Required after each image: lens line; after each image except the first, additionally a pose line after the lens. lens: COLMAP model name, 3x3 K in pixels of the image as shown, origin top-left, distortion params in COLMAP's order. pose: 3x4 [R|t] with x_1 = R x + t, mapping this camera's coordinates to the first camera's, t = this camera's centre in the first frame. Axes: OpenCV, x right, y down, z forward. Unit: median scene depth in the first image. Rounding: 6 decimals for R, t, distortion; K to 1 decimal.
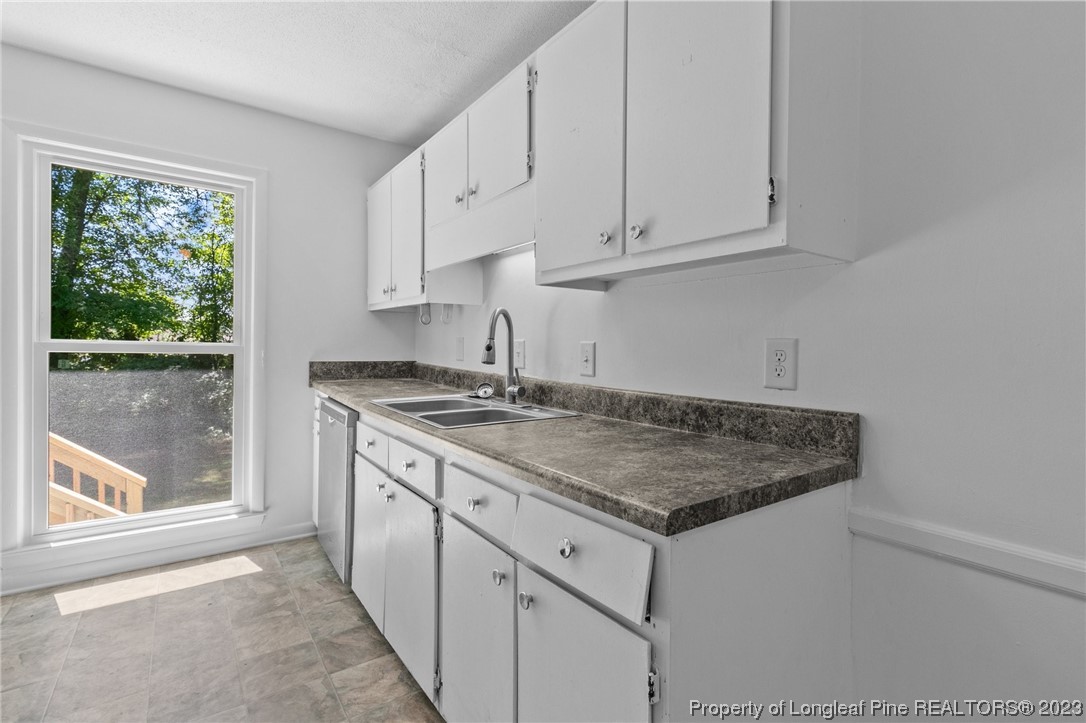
lens RADIAL K [[514.3, 0, 535.4], [0, 514.3, 354.4], [0, 0, 1]] dist [-0.004250, 0.008614]
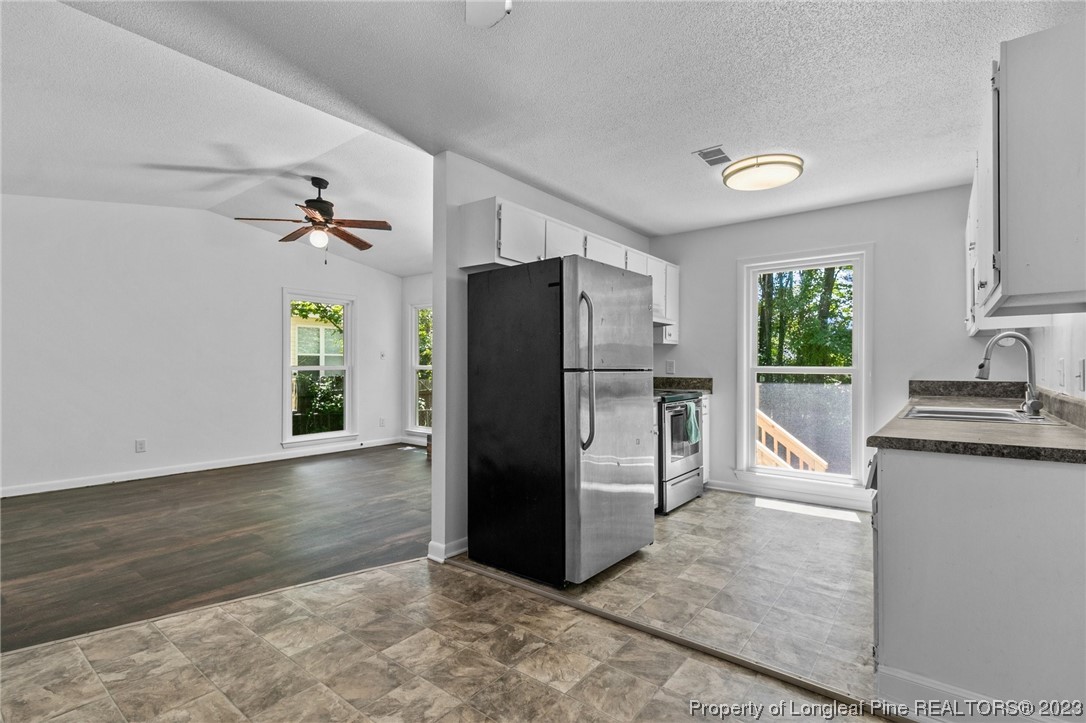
lens RADIAL K [[514.3, 0, 525.8], [0, 514.3, 365.8], [0, 0, 1]] dist [-0.004250, 0.008614]
pose [[0.278972, -0.016346, -0.960160, 0.761645], [-0.013804, 0.999684, -0.021030, 0.024846], [0.960200, 0.019121, 0.278658, -0.413633]]
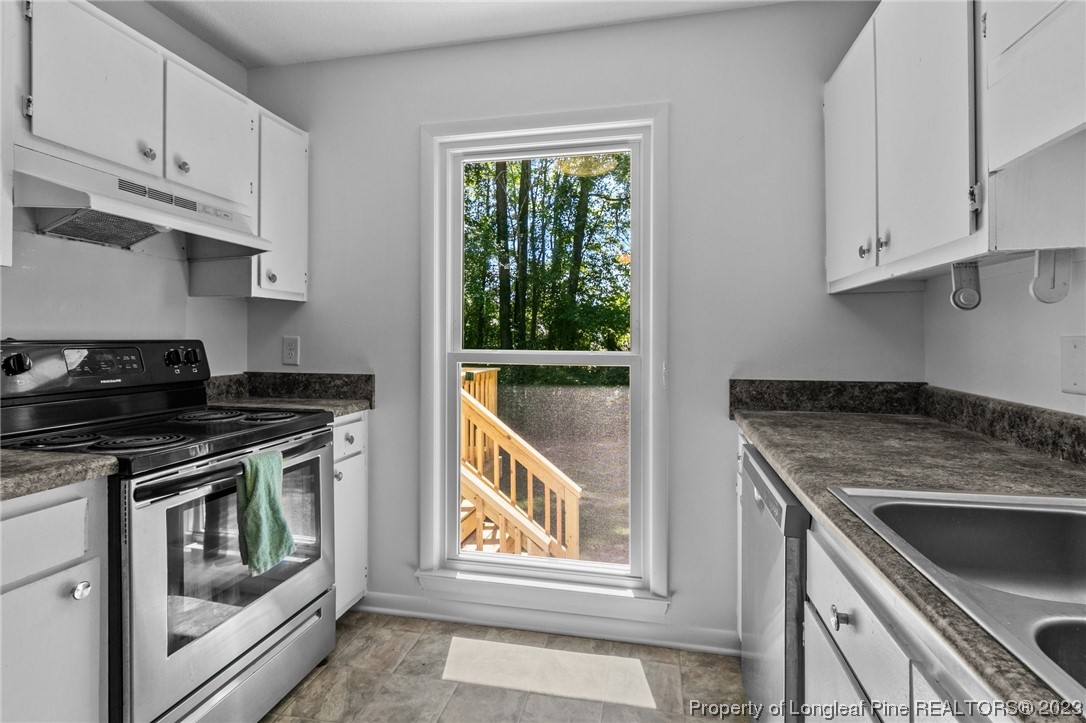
lens RADIAL K [[514.3, 0, 551.2], [0, 514.3, 339.5], [0, 0, 1]] dist [-0.004250, 0.008614]
pose [[0.694532, -0.019132, -0.719207, -0.186512], [-0.001490, 0.999606, -0.028030, -0.024682], [0.719460, 0.020539, 0.694230, 0.555401]]
